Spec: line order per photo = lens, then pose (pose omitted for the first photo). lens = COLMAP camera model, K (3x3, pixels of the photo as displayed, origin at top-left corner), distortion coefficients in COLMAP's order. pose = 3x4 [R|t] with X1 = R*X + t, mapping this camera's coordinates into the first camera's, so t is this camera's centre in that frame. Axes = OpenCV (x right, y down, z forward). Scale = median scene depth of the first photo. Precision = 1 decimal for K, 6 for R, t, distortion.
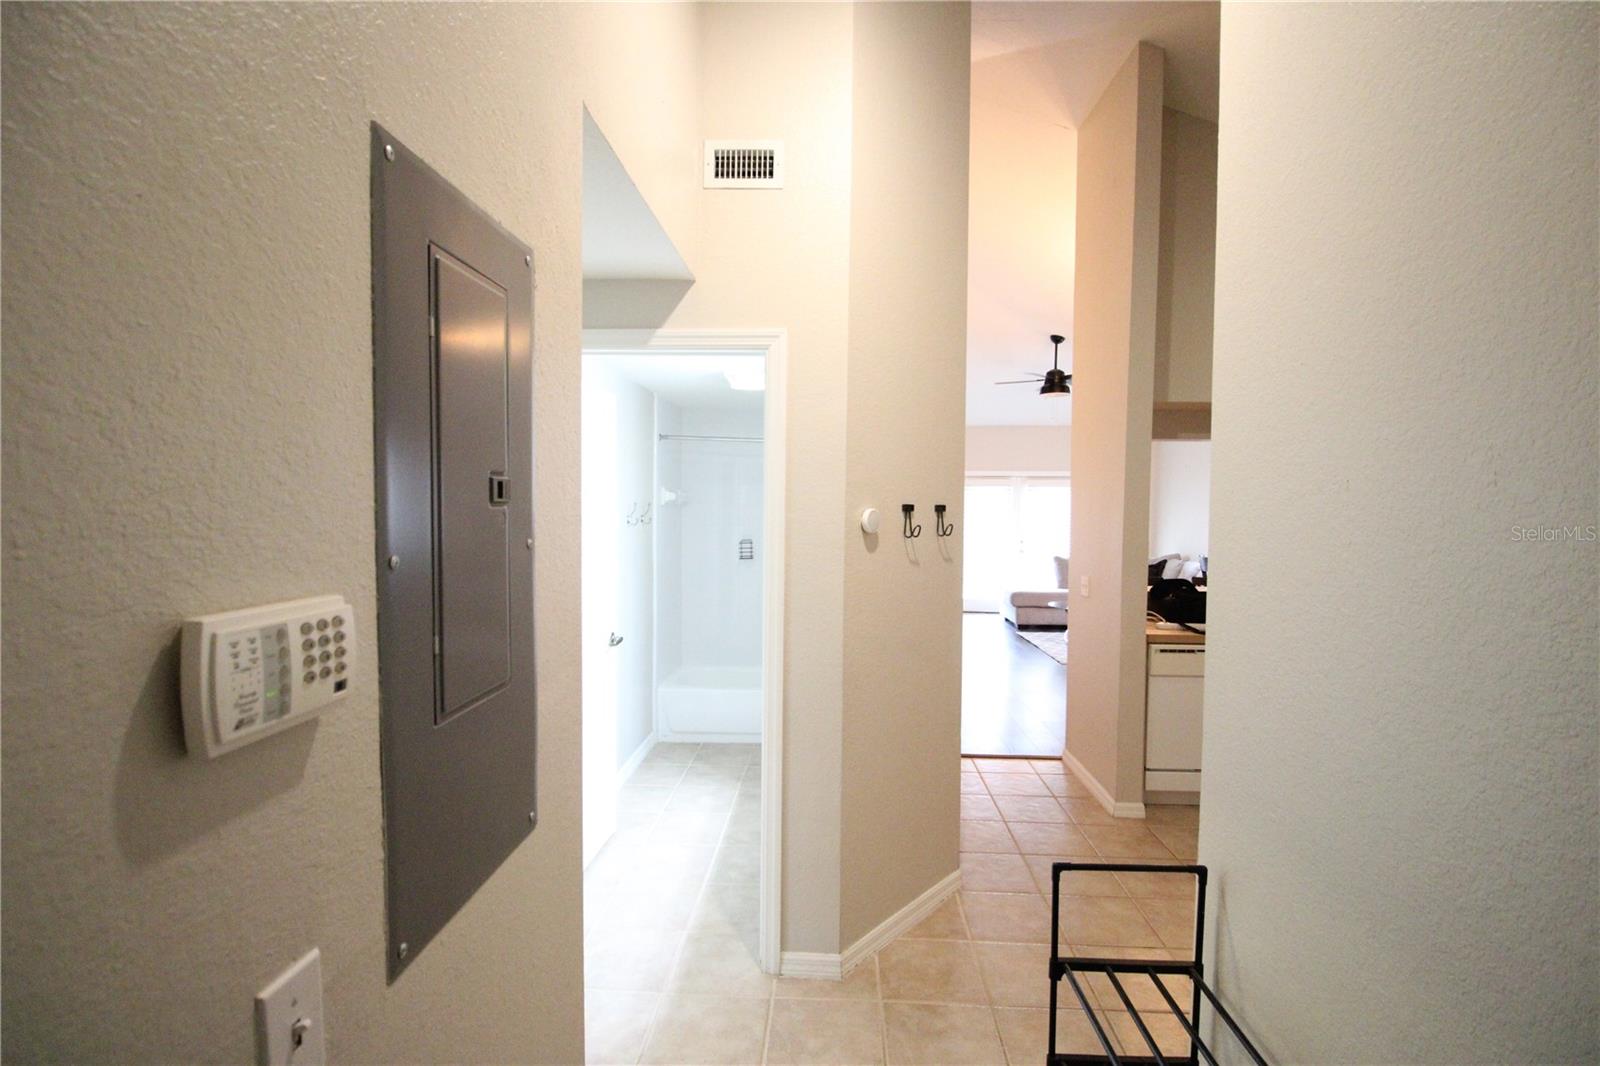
lens RADIAL K [[740.0, 0, 801.2], [0, 740.0, 533.7], [0, 0, 1]] dist [-0.010212, -0.007695]
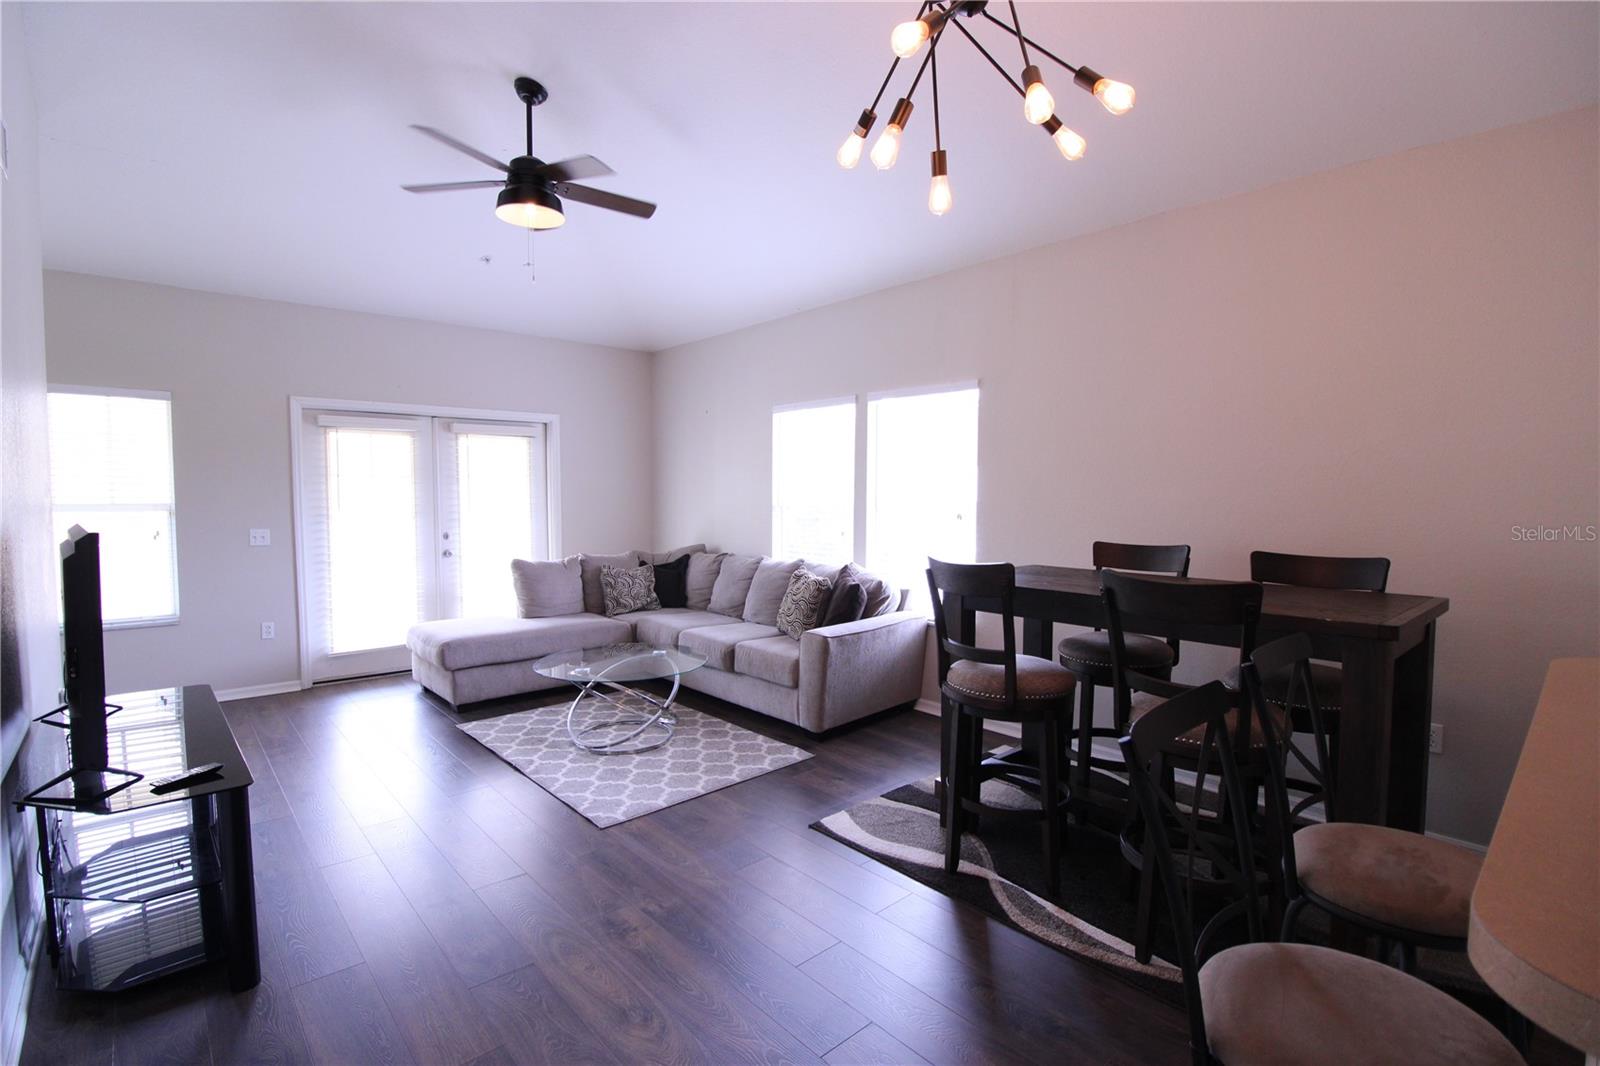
lens RADIAL K [[740.0, 0, 797.0], [0, 740.0, 536.6], [0, 0, 1]] dist [-0.010212, -0.007695]
pose [[0.714720, -0.048576, 0.697722, 0.134116], [0.031540, 0.998809, 0.037229, -0.001151], [-0.698700, -0.004602, 0.715400, 0.557626]]
